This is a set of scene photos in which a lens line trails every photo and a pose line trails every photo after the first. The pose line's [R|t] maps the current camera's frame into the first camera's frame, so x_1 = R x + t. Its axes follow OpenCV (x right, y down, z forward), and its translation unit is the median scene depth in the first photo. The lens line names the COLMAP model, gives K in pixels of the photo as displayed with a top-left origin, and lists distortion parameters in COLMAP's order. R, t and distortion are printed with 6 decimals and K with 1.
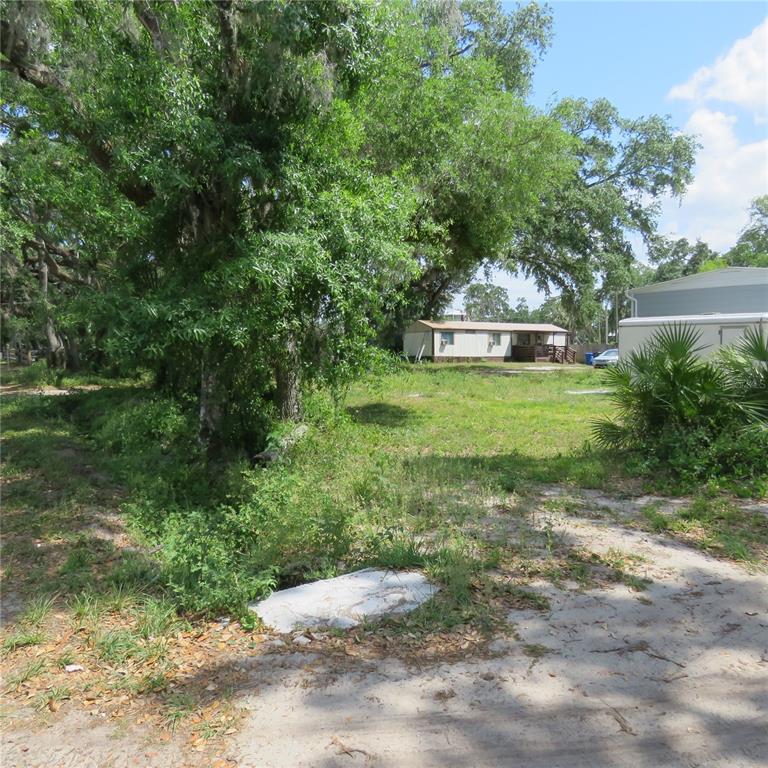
lens RADIAL K [[657.0, 0, 385.2], [0, 657.0, 369.6], [0, 0, 1]] dist [0.003690, -0.005826]
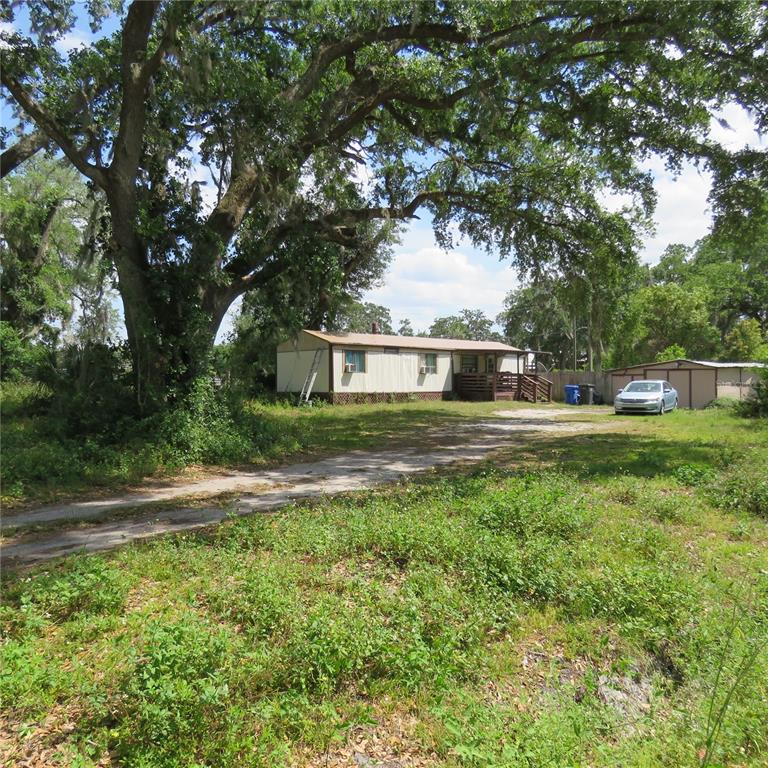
lens RADIAL K [[657.0, 0, 385.2], [0, 657.0, 369.6], [0, 0, 1]] dist [0.003690, -0.005826]
pose [[0.978703, 0.000757, 0.205279, 0.002742], [0.007974, 0.999098, -0.041701, -0.015727], [-0.205125, 0.042450, 0.977815, 0.421079]]
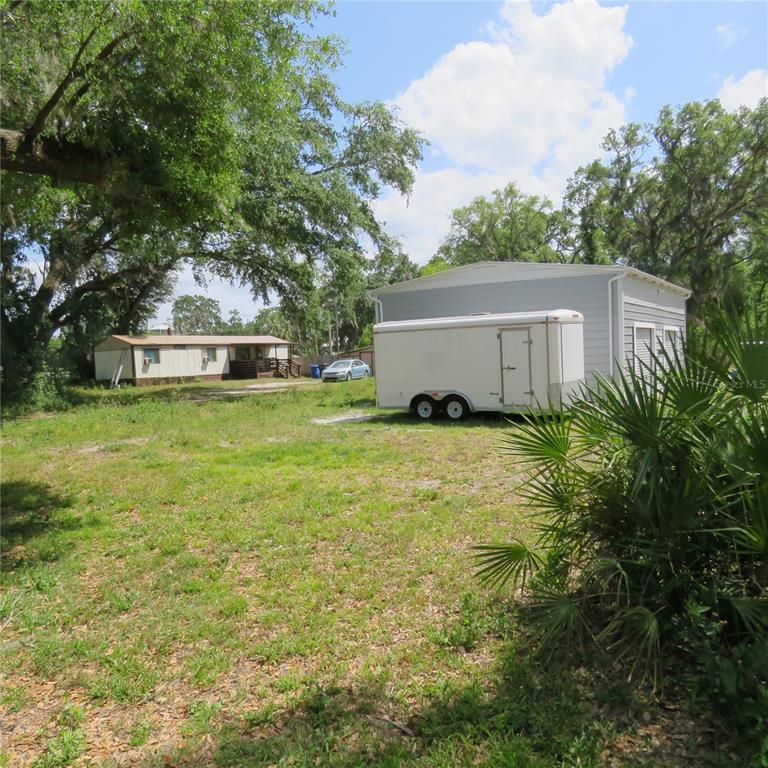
lens RADIAL K [[657.0, 0, 385.2], [0, 657.0, 369.6], [0, 0, 1]] dist [0.003690, -0.005826]
pose [[0.908559, -0.051361, 0.414587, 0.017087], [0.059738, 0.998188, -0.007254, -0.006605], [-0.413463, 0.031358, 0.909981, 0.117741]]
